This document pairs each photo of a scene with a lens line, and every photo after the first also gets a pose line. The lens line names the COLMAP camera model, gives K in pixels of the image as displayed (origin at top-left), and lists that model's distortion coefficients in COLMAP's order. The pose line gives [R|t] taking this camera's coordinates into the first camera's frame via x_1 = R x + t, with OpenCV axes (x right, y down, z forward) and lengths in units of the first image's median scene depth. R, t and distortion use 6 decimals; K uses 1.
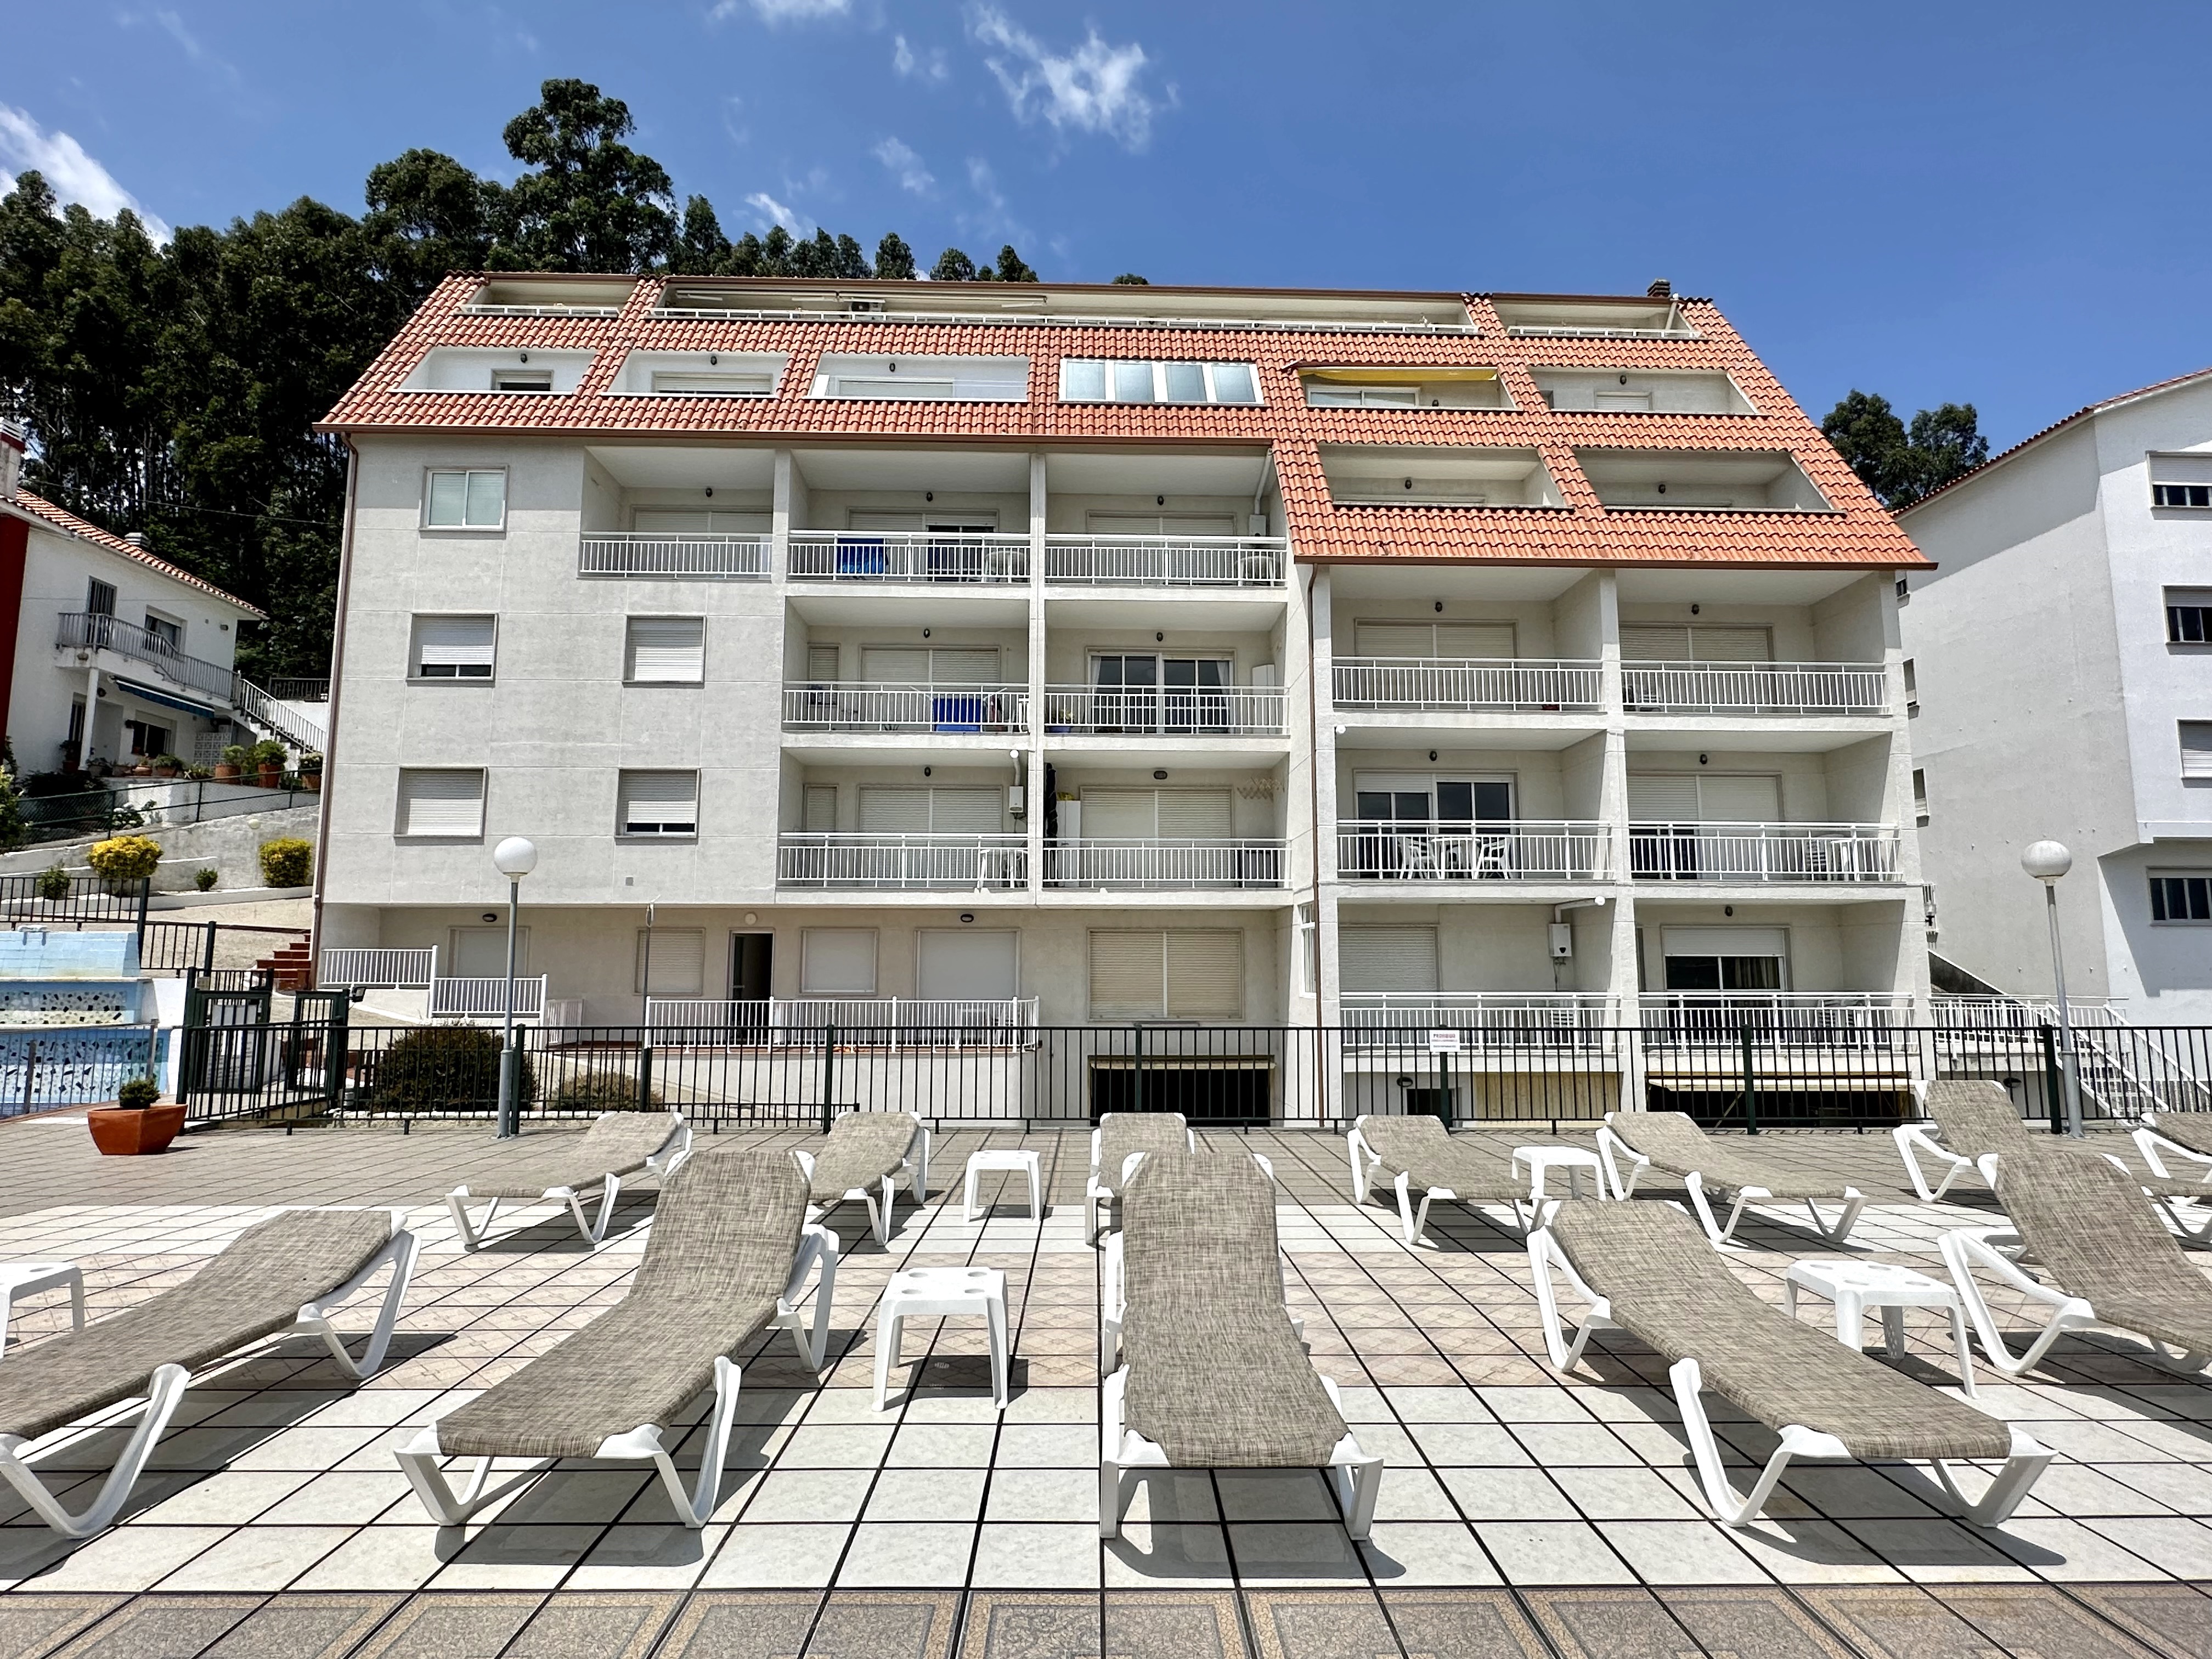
lens RADIAL K [[1138.8, 0, 1106.0], [0, 1138.8, 829.5], [0, 0, 1]] dist [-0.000098, -0.000182]
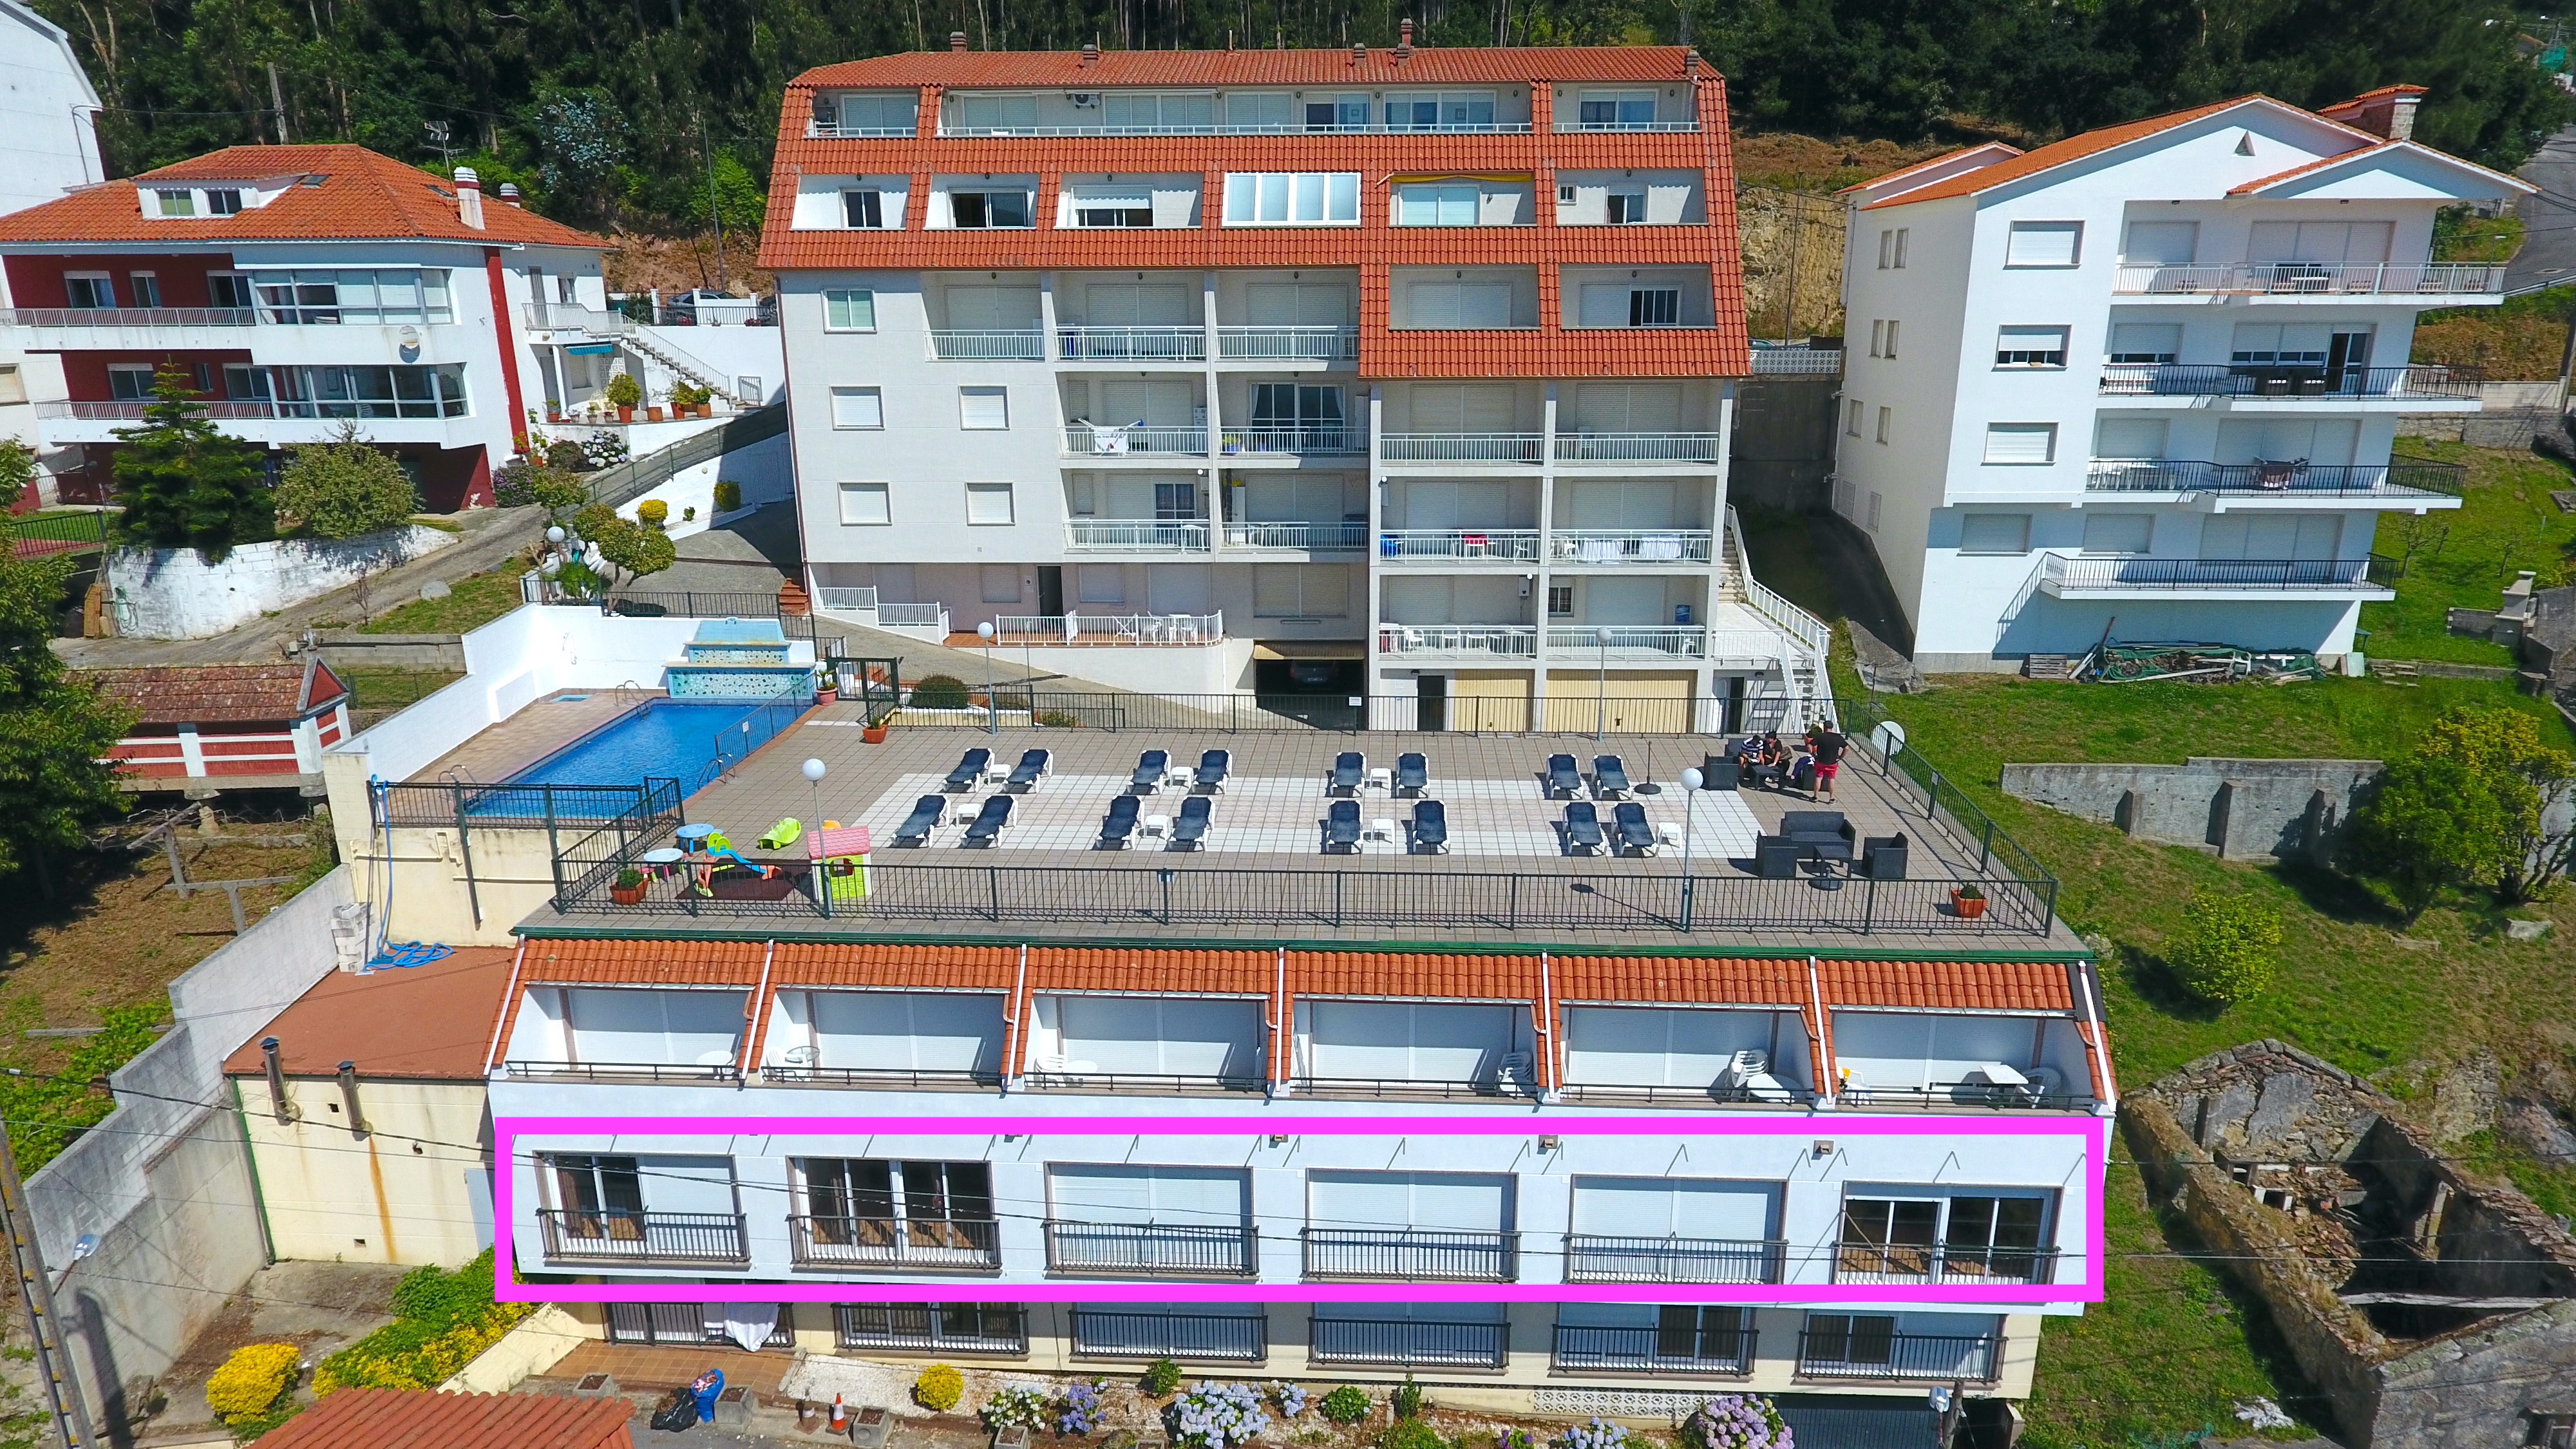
lens RADIAL K [[1546.3, 0, 1288.0], [0, 1546.3, 724.5], [0, 0, 1]] dist [-0.001344, -0.000090]
pose [[0.997603, 0.010250, -0.068436, 0.197211], [0.017313, 0.920549, 0.390244, -0.592294], [0.066998, -0.390493, 0.918165, -1.170395]]
